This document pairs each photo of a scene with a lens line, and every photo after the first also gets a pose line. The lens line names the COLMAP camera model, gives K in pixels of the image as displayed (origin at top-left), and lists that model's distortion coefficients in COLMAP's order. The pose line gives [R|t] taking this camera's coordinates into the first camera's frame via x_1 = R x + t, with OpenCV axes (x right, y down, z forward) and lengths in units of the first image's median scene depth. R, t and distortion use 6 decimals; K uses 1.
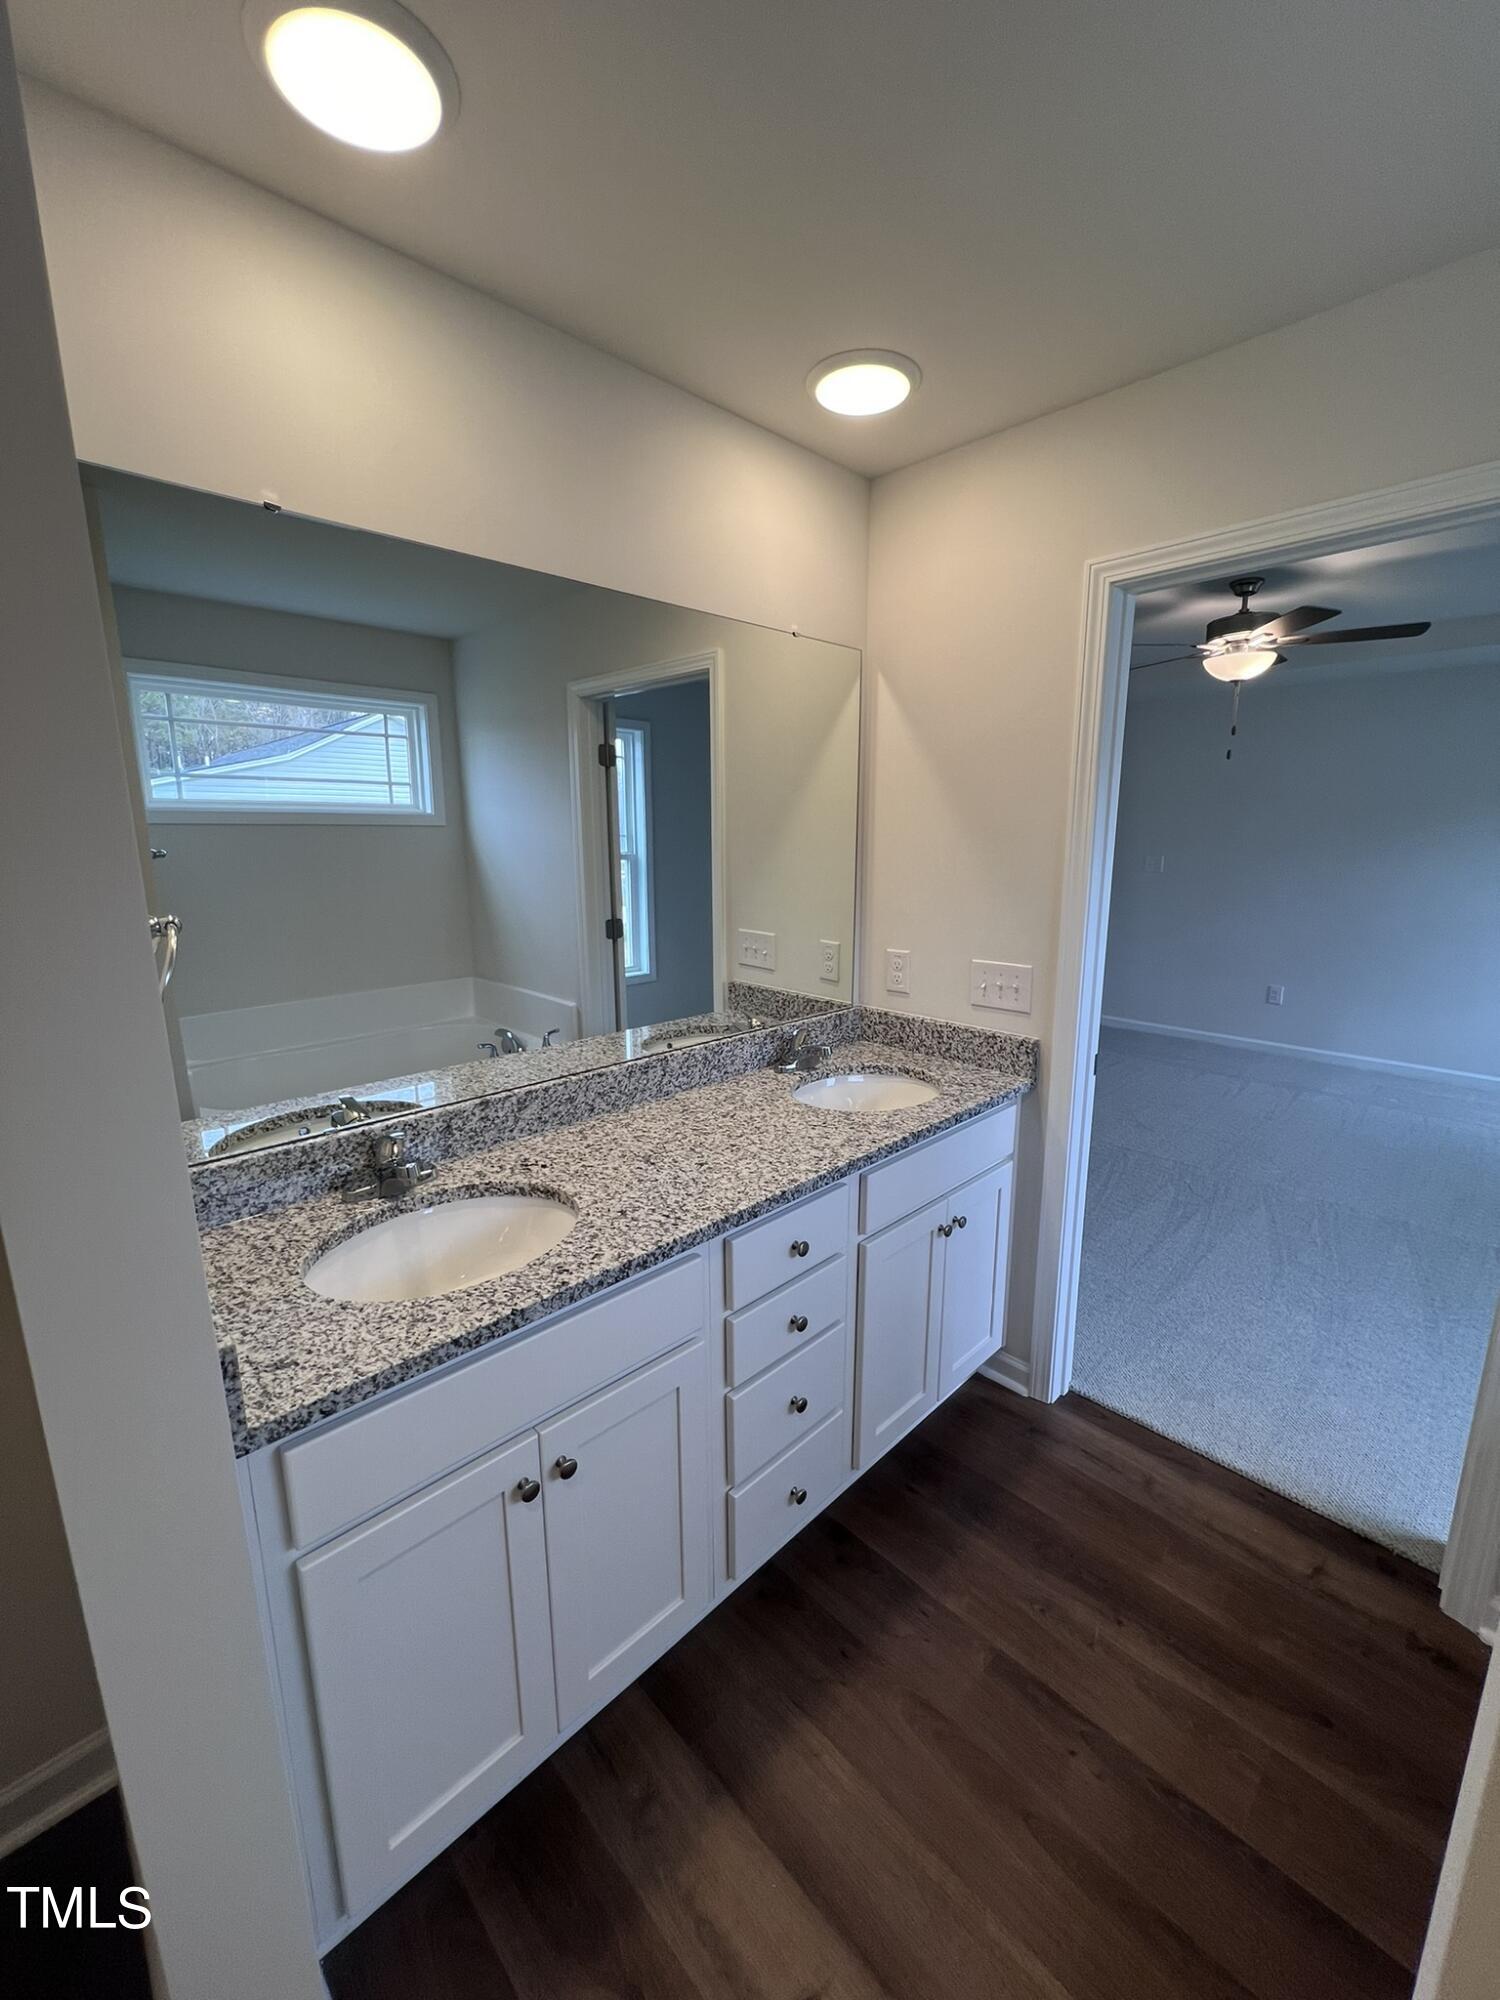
lens RADIAL K [[806.5, 0, 748.2], [0, 806.5, 999.2], [0, 0, 1]] dist [-0.002736, -0.000123]
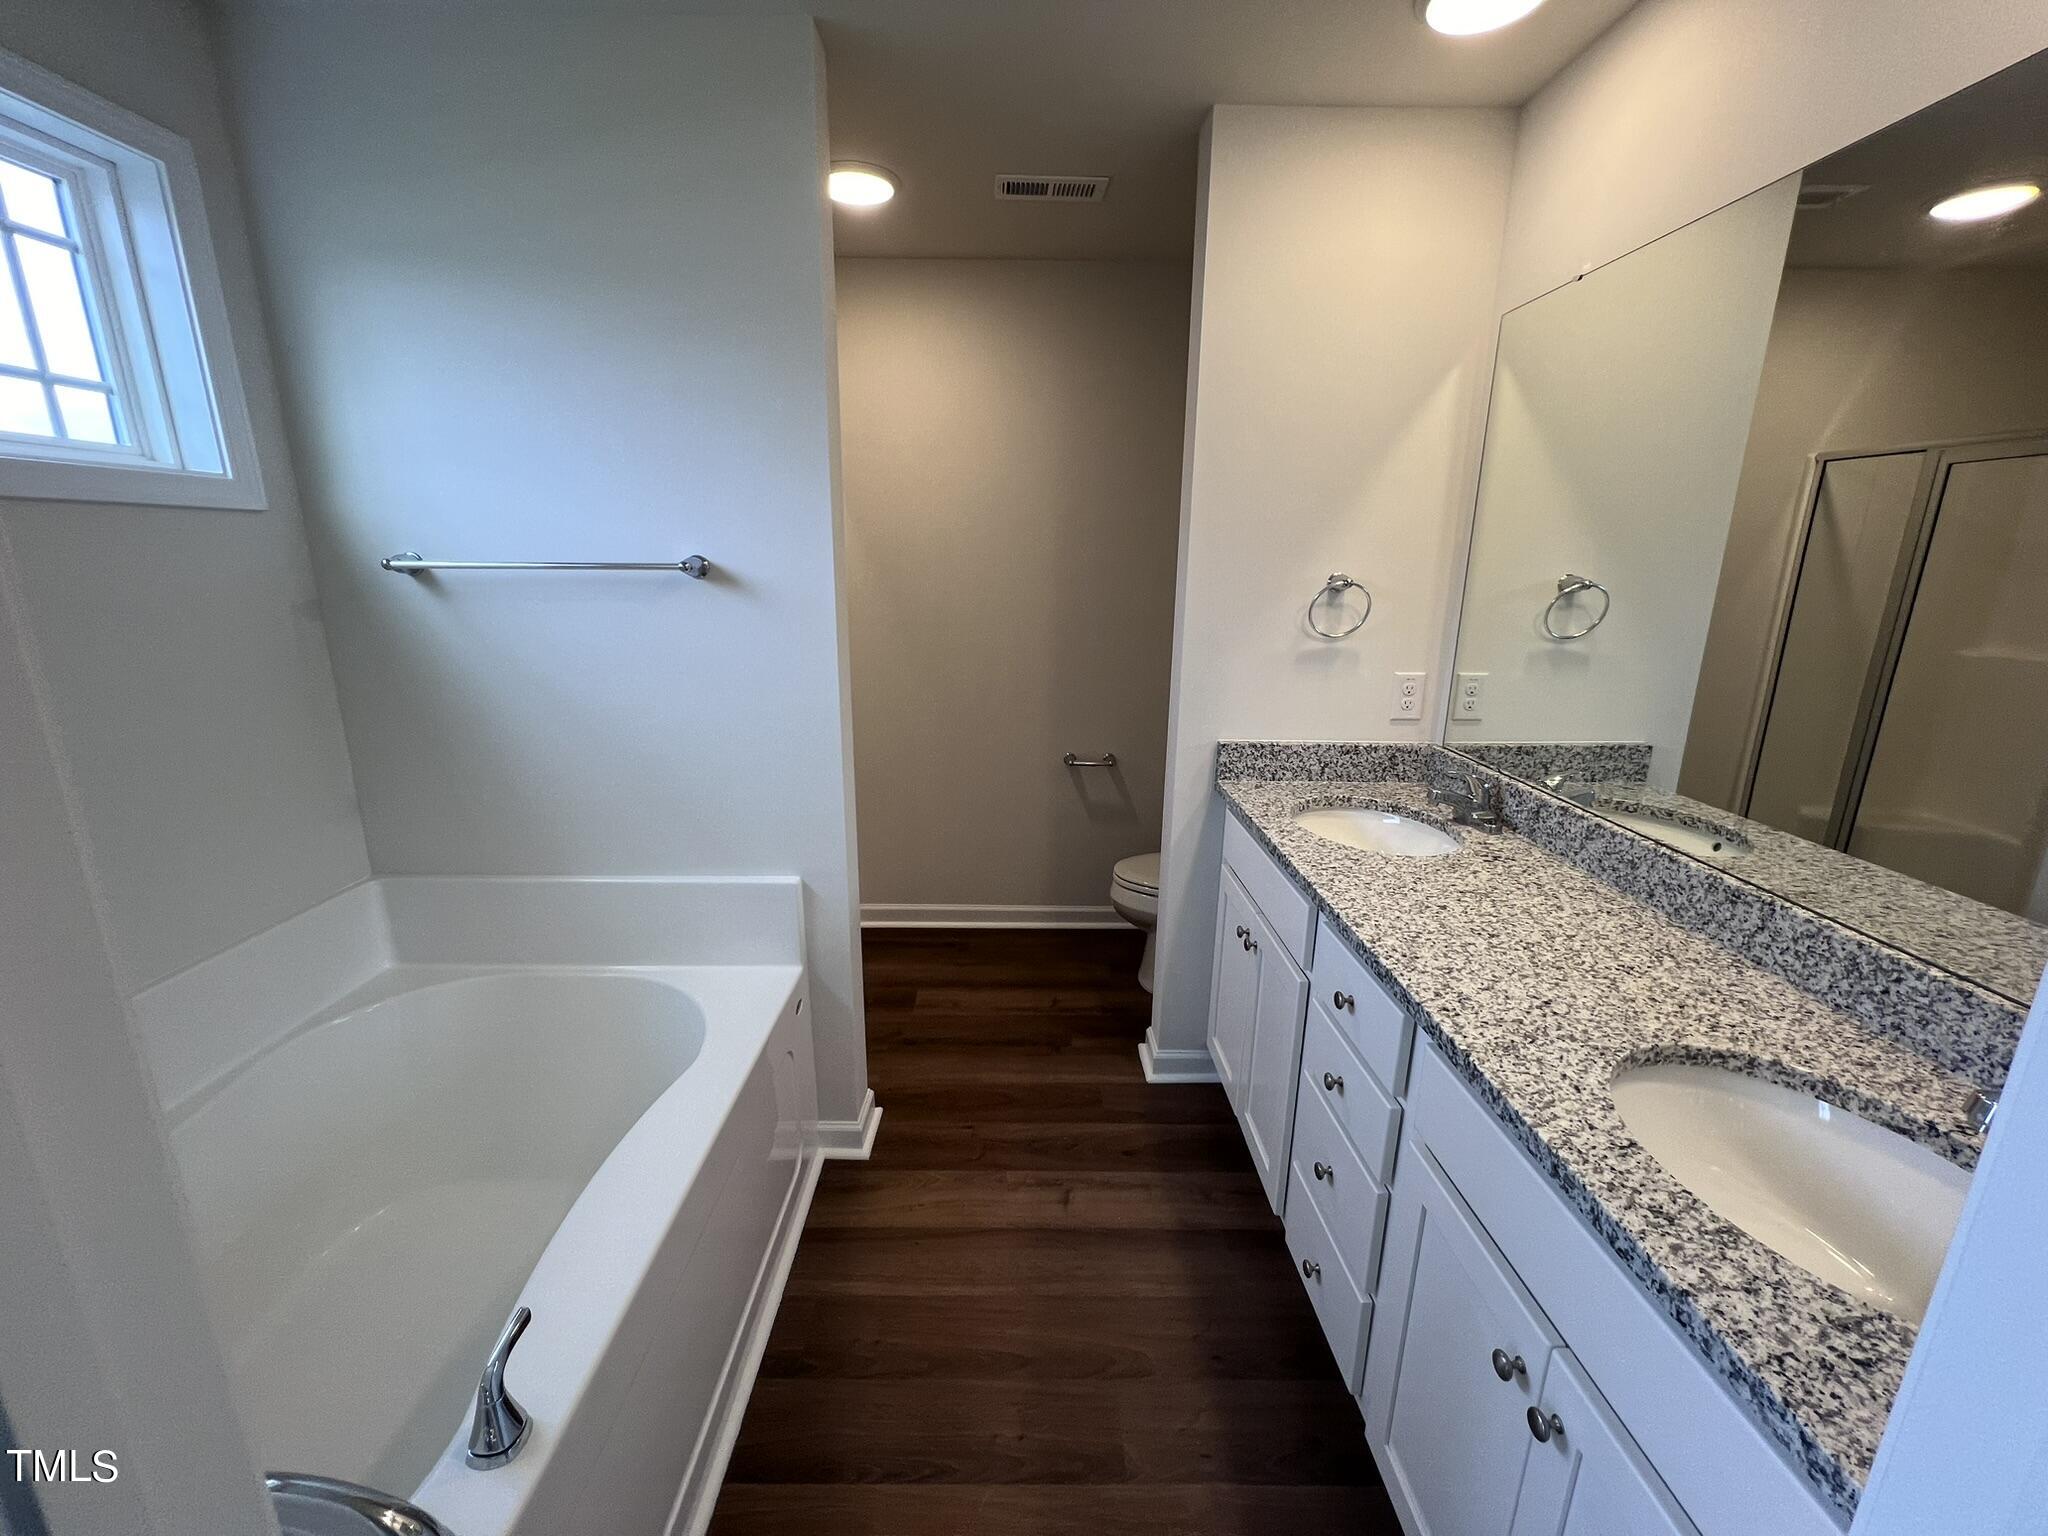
lens RADIAL K [[825.9, 0, 1024.1], [0, 825.9, 770.9], [0, 0, 1]] dist [-0.002736, -0.000123]
pose [[-0.691303, 0.175740, -0.700868, 0.846111], [-0.156383, 0.910593, 0.382576, -0.201632], [0.705439, 0.374080, -0.602013, 1.131813]]
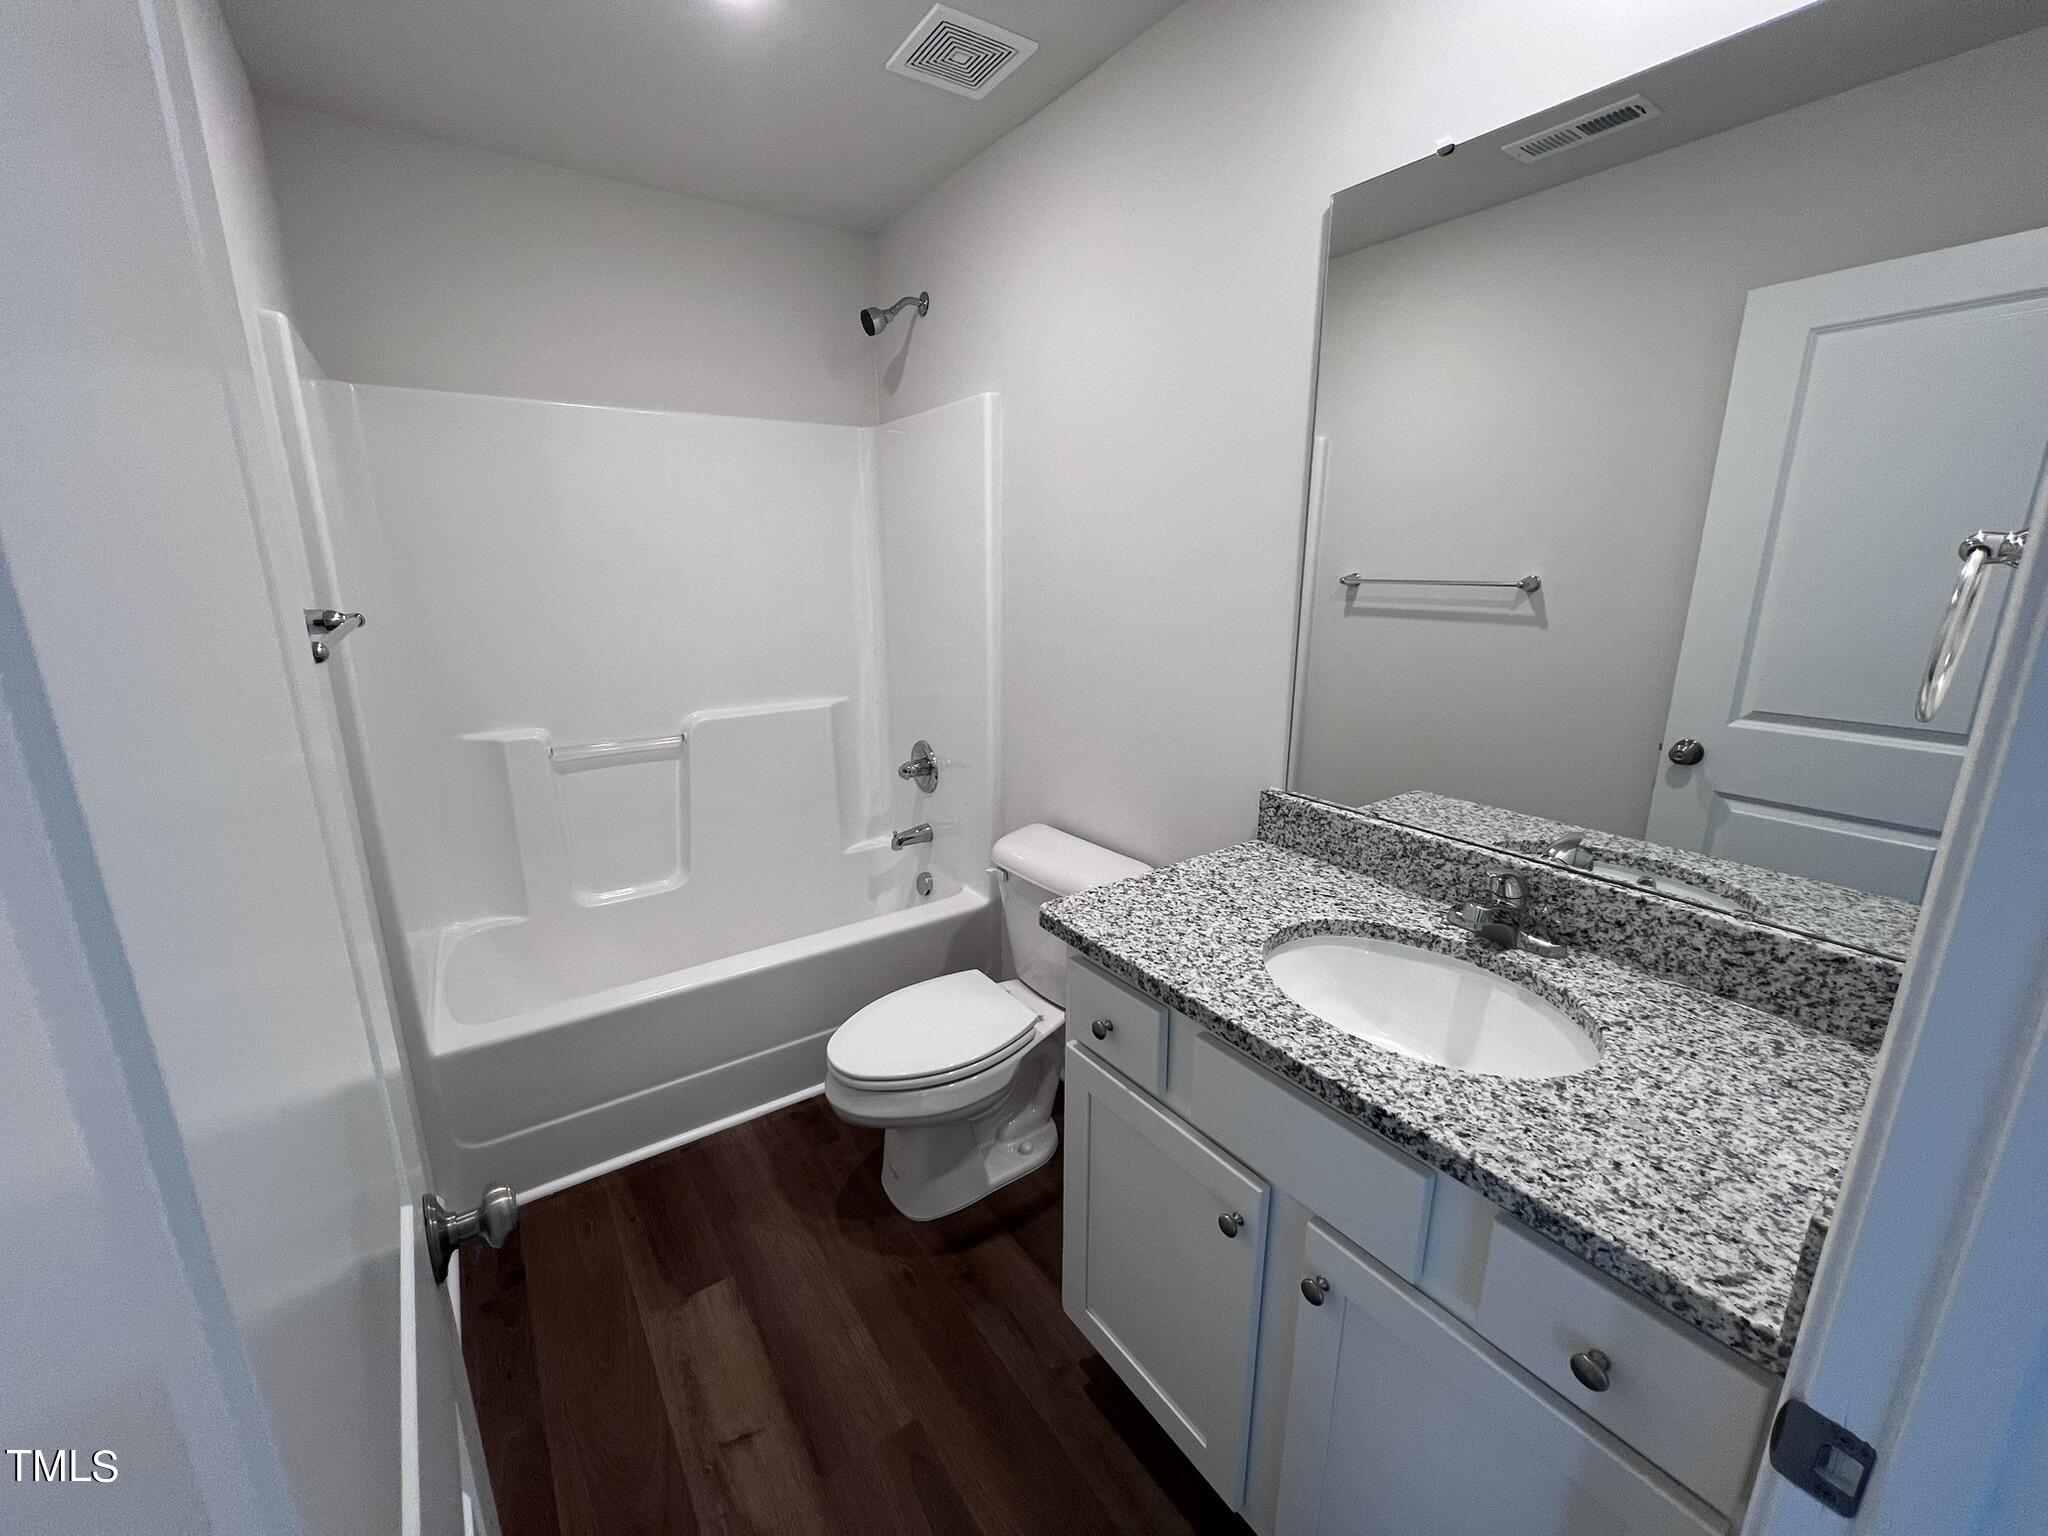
lens RADIAL K [[825.9, 0, 1021.5], [0, 825.9, 761.4], [0, 0, 1]] dist [-0.002736, -0.000123]
pose [[-0.169421, 0.245373, -0.954510, 0.373364], [-0.194628, 0.941107, 0.276473, -0.070146], [0.966135, 0.232614, -0.111687, 0.507498]]
